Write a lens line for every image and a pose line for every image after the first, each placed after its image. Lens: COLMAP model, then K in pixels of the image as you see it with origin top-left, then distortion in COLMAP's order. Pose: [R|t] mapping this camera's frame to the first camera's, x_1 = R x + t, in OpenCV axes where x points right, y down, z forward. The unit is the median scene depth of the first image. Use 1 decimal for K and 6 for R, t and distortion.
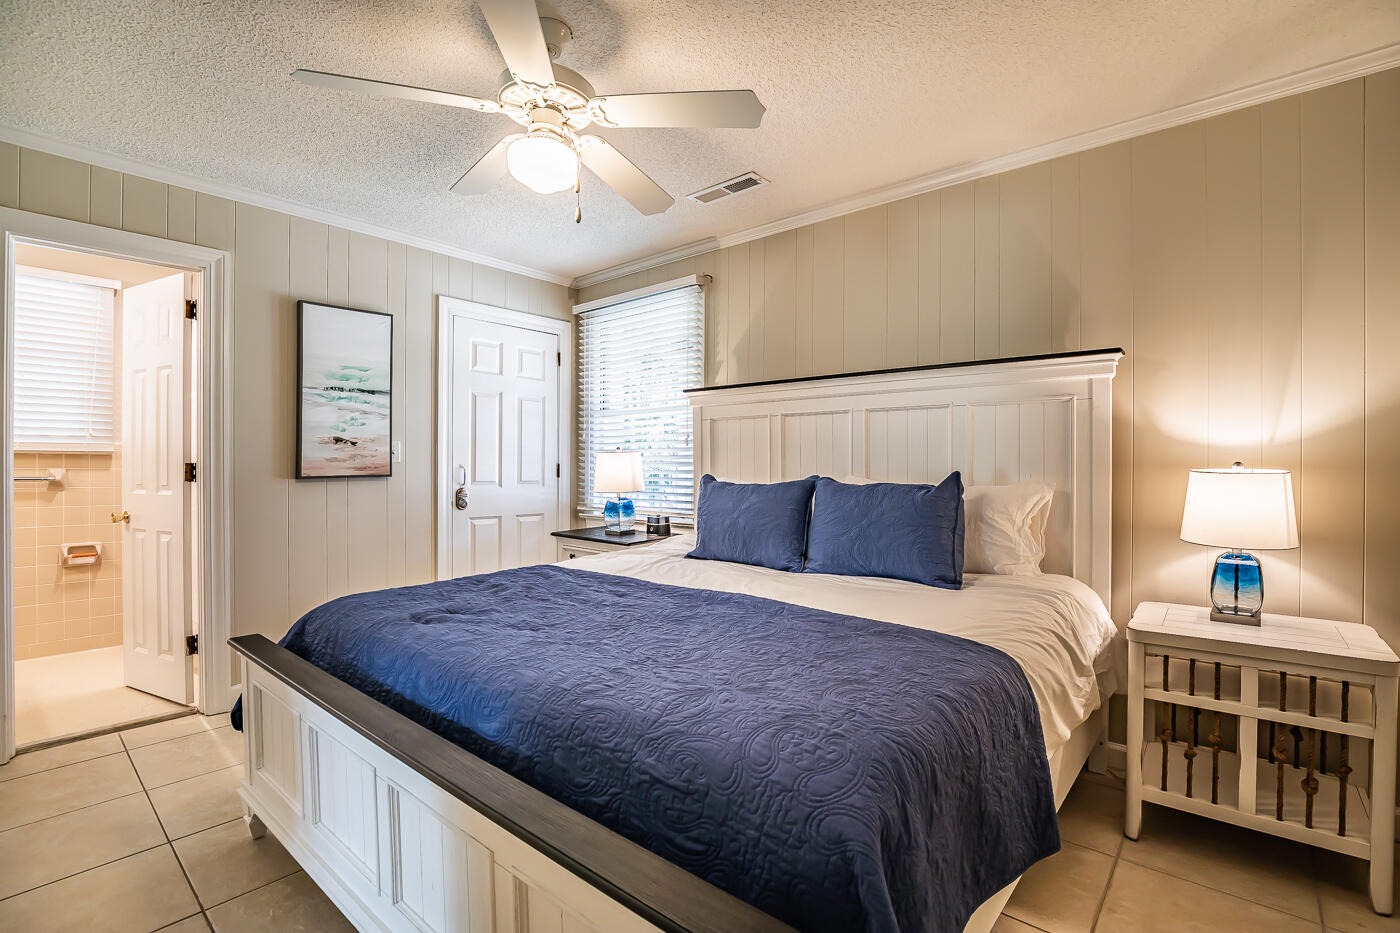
lens RADIAL K [[639.7, 0, 710.7], [0, 639.7, 467.0], [0, 0, 1]] dist [-0.018247, 0.001595]
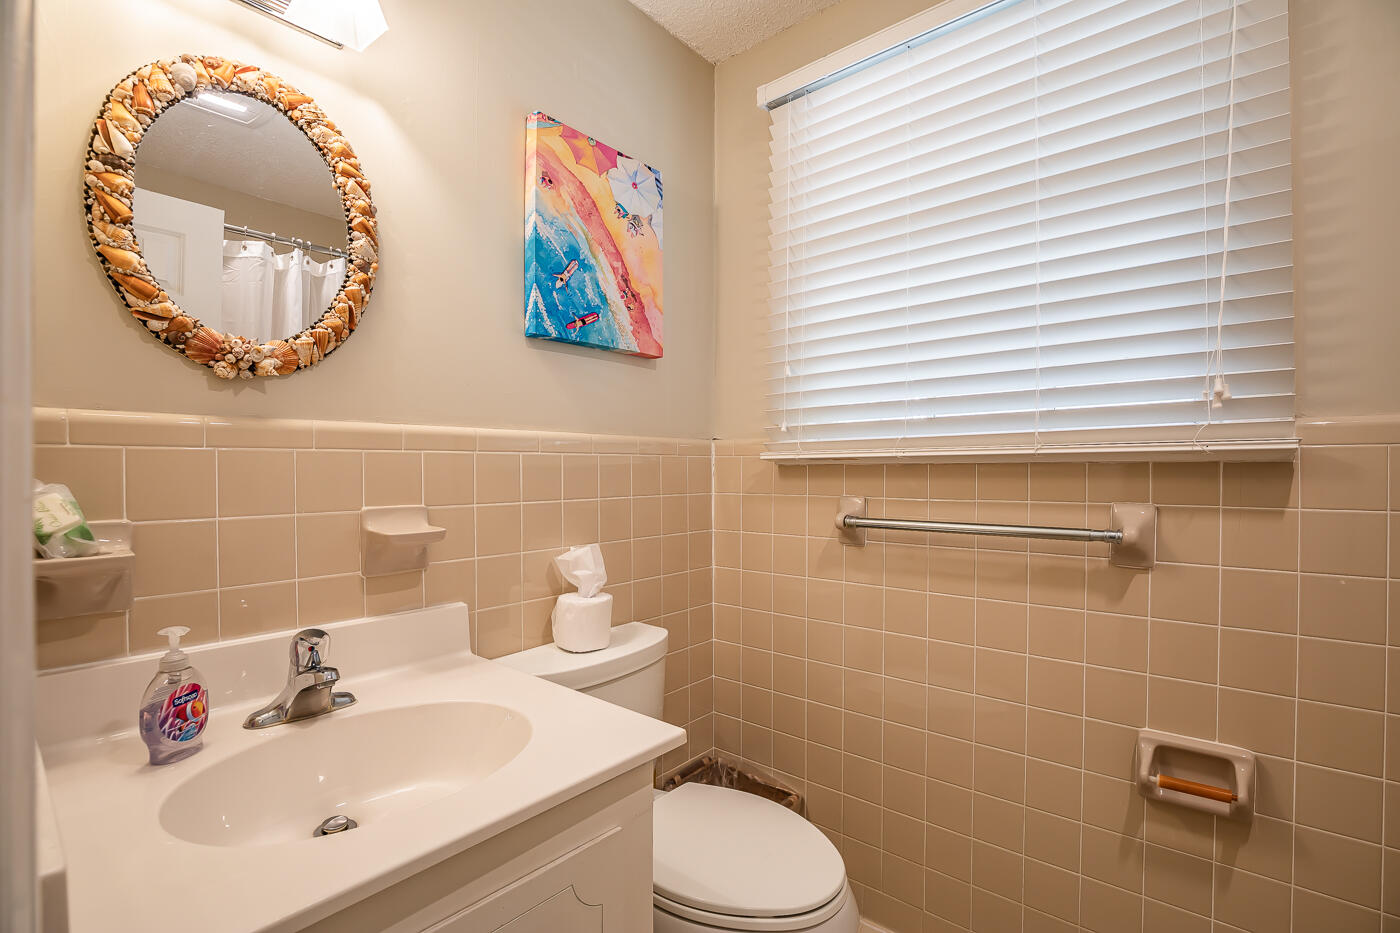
lens RADIAL K [[639.7, 0, 699.7], [0, 639.7, 477.4], [0, 0, 1]] dist [-0.018247, 0.001595]
pose [[0.037150, 0.000327, -0.999310, -0.693852], [-0.004131, 0.999991, 0.000174, -0.012131], [0.999301, 0.004121, 0.037151, 0.741714]]
